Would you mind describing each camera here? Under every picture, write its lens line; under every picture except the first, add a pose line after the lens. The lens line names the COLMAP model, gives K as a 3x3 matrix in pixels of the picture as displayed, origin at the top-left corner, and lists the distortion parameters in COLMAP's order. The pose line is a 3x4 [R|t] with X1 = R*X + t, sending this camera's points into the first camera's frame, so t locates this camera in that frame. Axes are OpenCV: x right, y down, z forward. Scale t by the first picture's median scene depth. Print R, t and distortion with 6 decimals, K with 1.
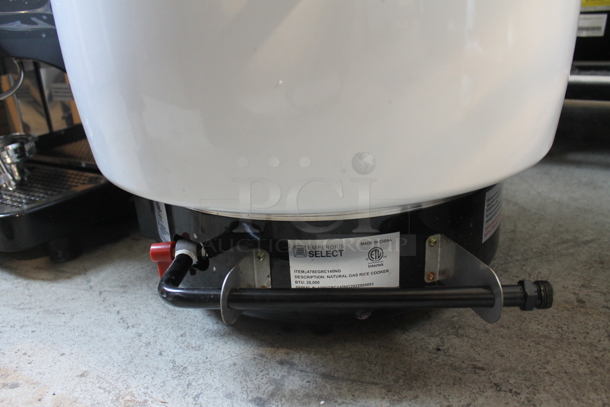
lens RADIAL K [[500.6, 0, 304.0], [0, 500.6, 201.9], [0, 0, 1]] dist [-0.135360, 0.086692]
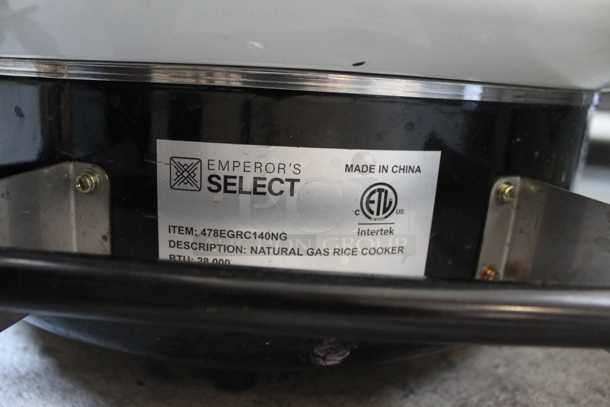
lens RADIAL K [[500.6, 0, 310.0], [0, 500.6, 202.2], [0, 0, 1]] dist [-0.135360, 0.086692]
pose [[0.988792, 0.092020, 0.117568, 0.042241], [-0.084635, 0.994201, -0.066344, 0.134578], [-0.122992, 0.055650, 0.990846, 0.606334]]
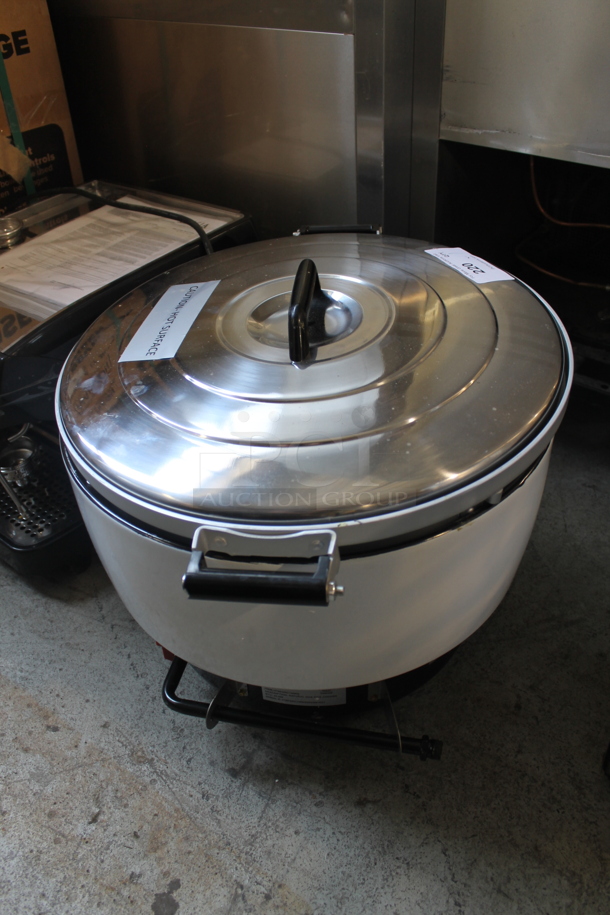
lens RADIAL K [[750.9, 0, 305.3], [0, 750.9, 459.0], [0, 0, 1]] dist [-0.135360, 0.086692]
pose [[0.991836, 0.087521, -0.092744, 0.201702], [-0.055645, 0.951438, 0.302771, -0.959564], [0.114739, -0.295138, 0.948540, -0.610275]]
